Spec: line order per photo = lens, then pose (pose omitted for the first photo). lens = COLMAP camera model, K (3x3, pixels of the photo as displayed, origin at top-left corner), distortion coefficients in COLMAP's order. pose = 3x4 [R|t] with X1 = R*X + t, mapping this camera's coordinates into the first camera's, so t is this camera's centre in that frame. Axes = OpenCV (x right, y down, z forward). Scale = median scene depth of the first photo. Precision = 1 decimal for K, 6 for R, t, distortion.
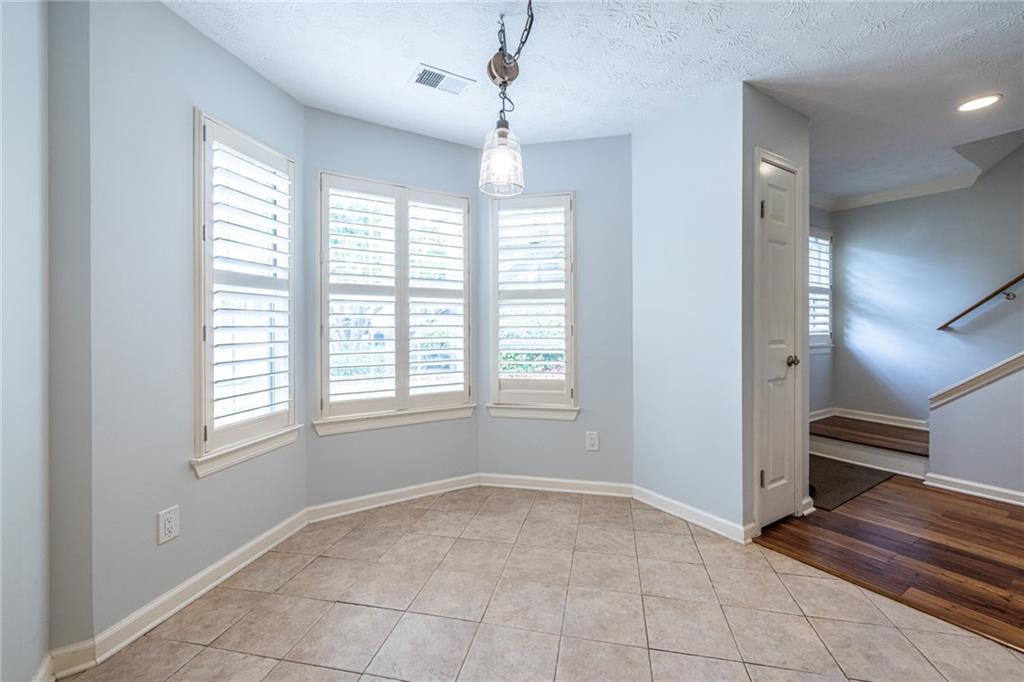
lens RADIAL K [[427.2, 0, 512.5], [0, 427.2, 323.7], [0, 0, 1]] dist [0.000515, 0.000101]
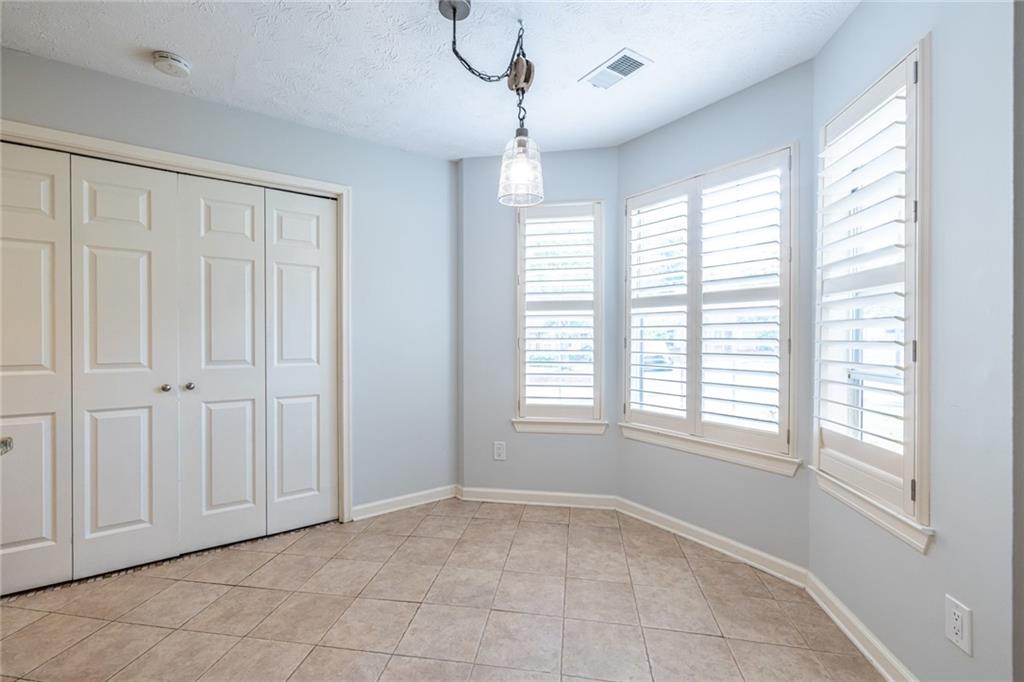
lens RADIAL K [[439.5, 0, 504.4], [0, 439.5, 339.3], [0, 0, 1]] dist [-0.000647, -0.000110]
pose [[0.050788, 0.006814, -0.998686, 0.681835], [0.001103, 0.999976, 0.006879, -0.000335], [0.998709, -0.001451, 0.050780, 0.637724]]
